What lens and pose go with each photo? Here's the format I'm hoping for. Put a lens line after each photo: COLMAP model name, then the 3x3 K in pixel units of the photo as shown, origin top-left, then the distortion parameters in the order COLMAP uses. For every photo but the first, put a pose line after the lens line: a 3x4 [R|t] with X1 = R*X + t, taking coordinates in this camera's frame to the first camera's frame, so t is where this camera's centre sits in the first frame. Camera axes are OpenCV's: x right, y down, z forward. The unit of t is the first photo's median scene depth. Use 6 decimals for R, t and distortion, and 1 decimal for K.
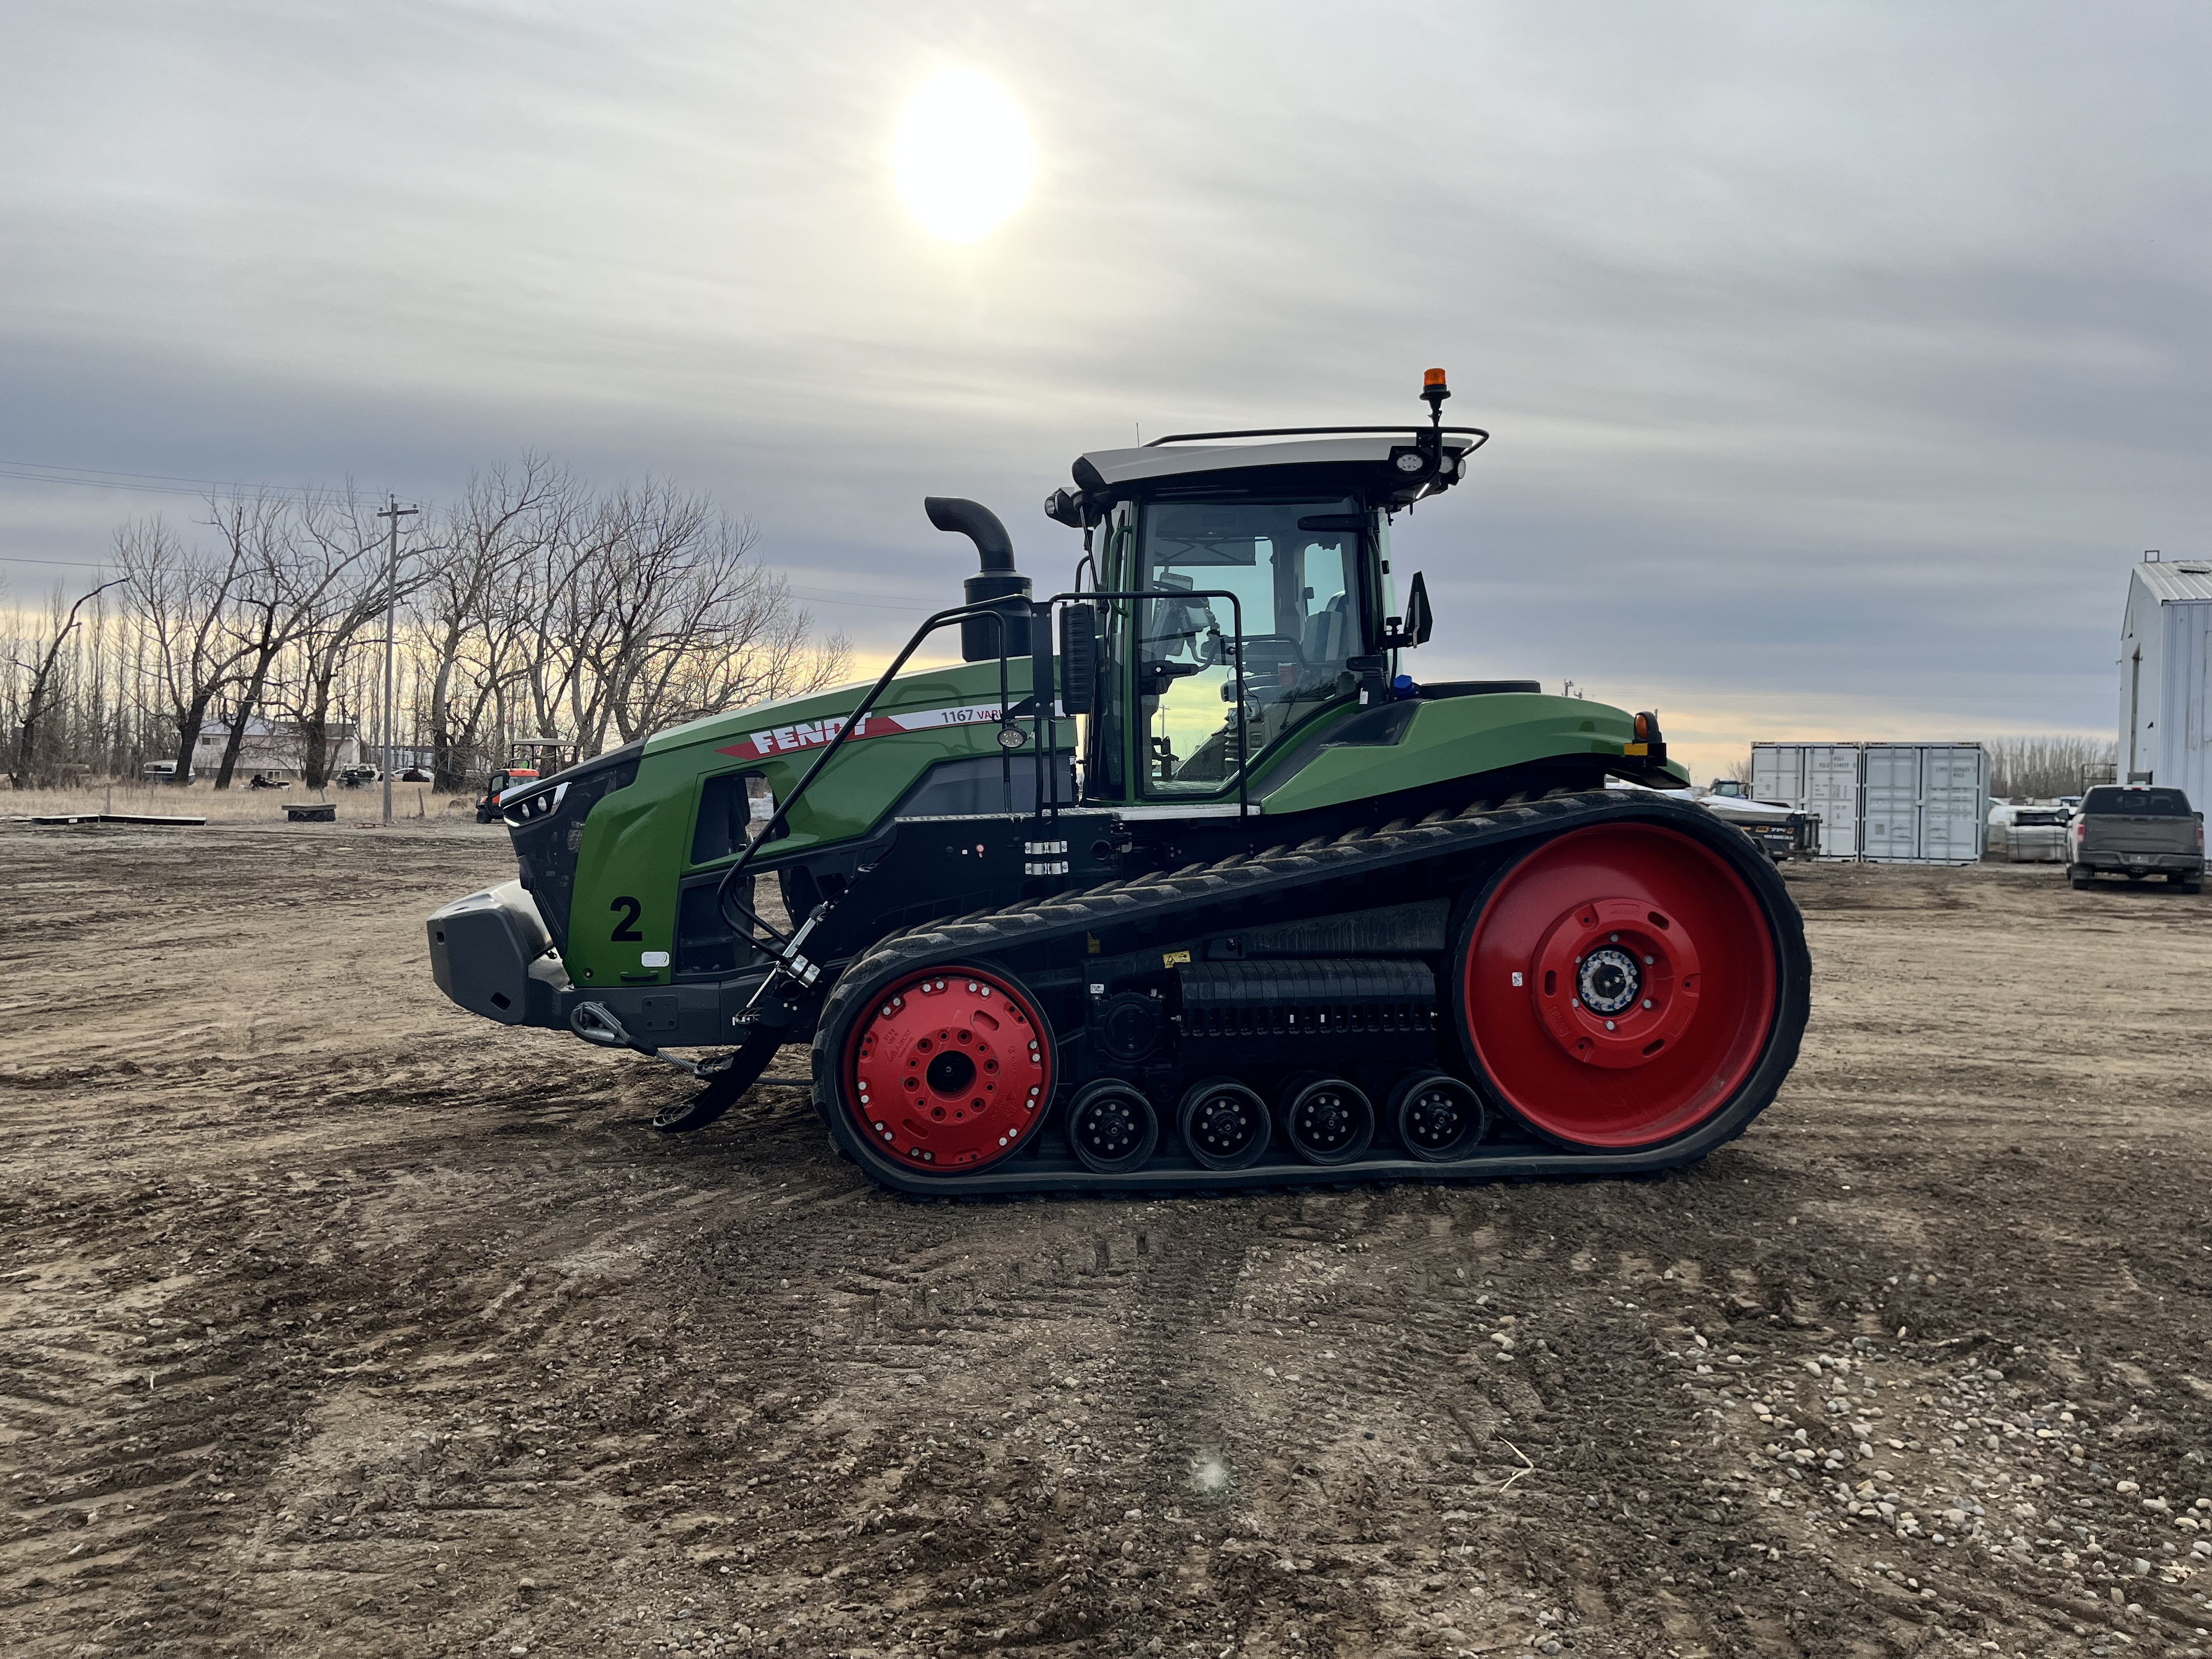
lens RADIAL K [[1663.6, 0, 1087.1], [0, 1663.6, 825.2], [0, 0, 1]] dist [0.035334, -0.028738]
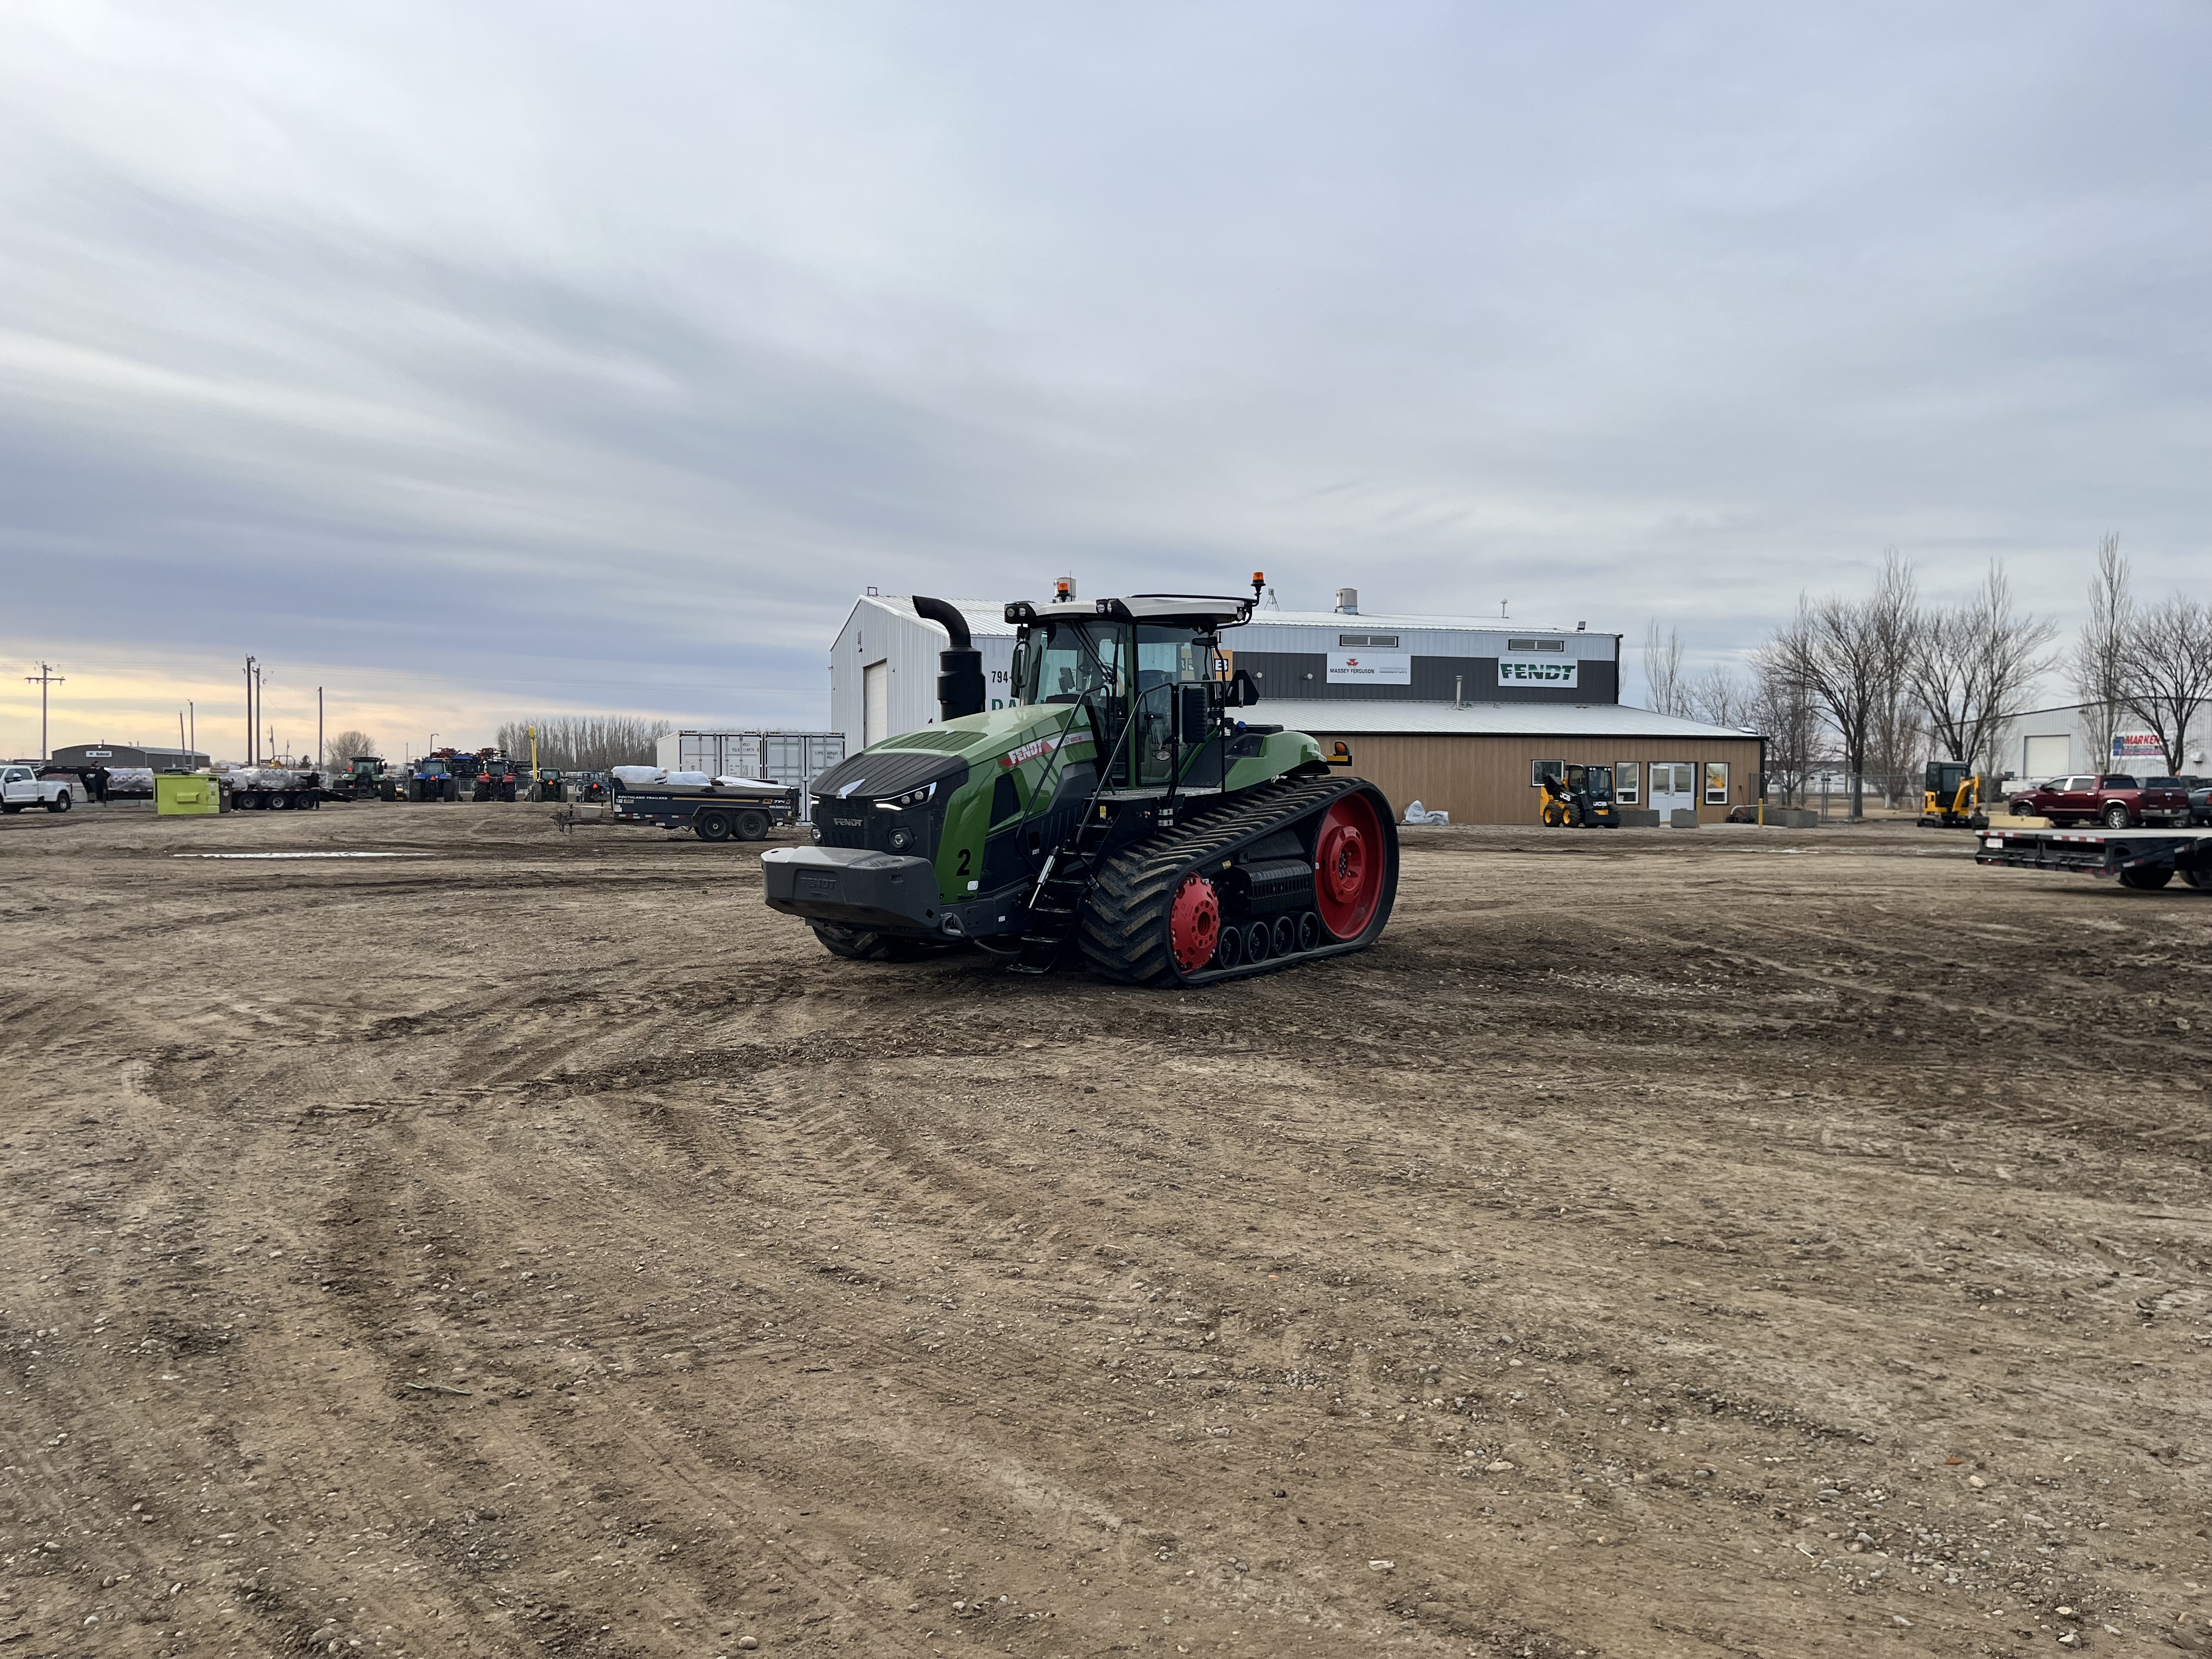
lens RADIAL K [[1663.6, 0, 1087.0], [0, 1663.6, 834.7], [0, 0, 1]] dist [0.035334, -0.028738]
pose [[0.696123, -0.038341, 0.716898, -1.120861], [0.024114, 0.999258, 0.030026, -0.015335], [-0.717518, -0.003614, 0.696531, -0.208824]]
